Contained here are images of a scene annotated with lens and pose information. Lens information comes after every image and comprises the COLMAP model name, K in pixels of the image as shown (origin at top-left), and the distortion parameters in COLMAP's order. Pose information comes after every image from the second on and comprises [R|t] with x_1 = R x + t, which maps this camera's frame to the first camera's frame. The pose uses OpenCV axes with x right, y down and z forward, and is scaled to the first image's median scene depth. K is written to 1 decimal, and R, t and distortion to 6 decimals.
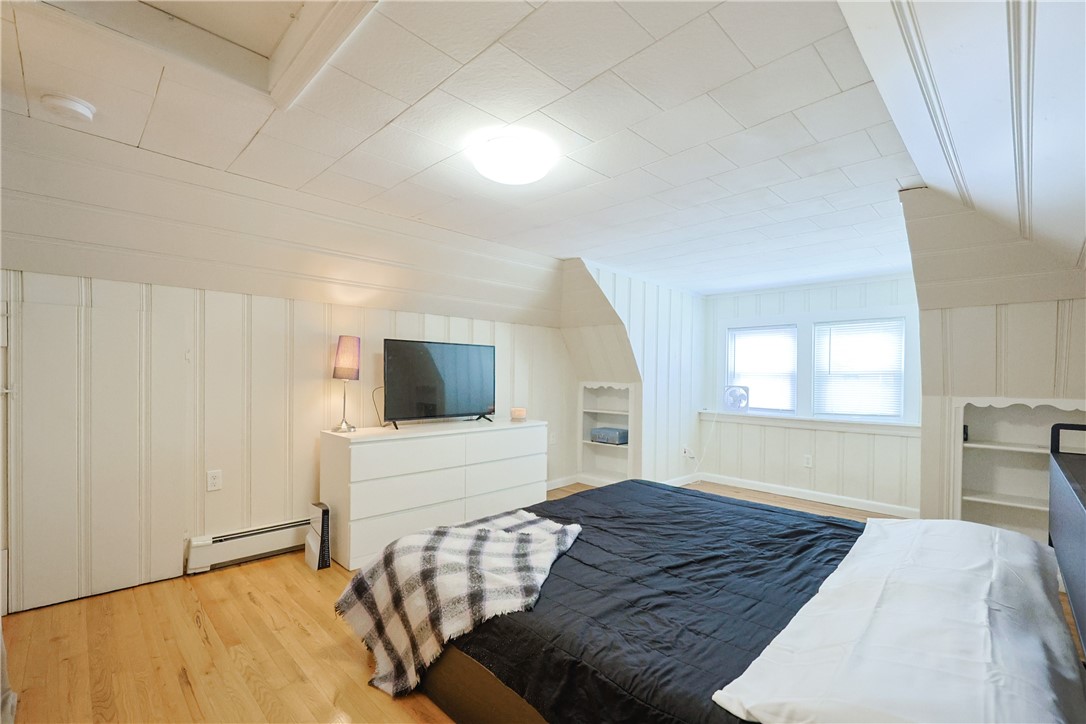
lens RADIAL K [[466.5, 0, 543.7], [0, 466.5, 380.7], [0, 0, 1]] dist [0.002782, -0.000293]
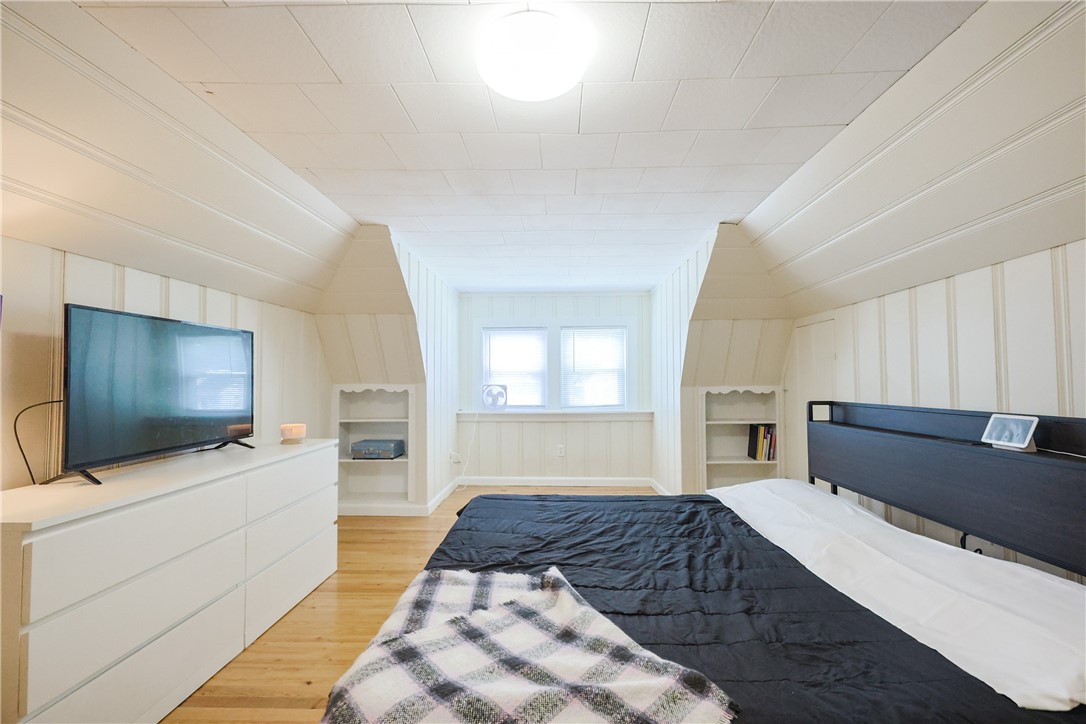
lens RADIAL K [[466.5, 0, 542.8], [0, 466.5, 363.2], [0, 0, 1]] dist [0.002782, -0.000293]
pose [[0.728763, 0.006507, 0.684735, -0.263110], [0.022503, 0.999187, -0.033445, 0.001220], [-0.684396, 0.039783, 0.728024, 0.253772]]
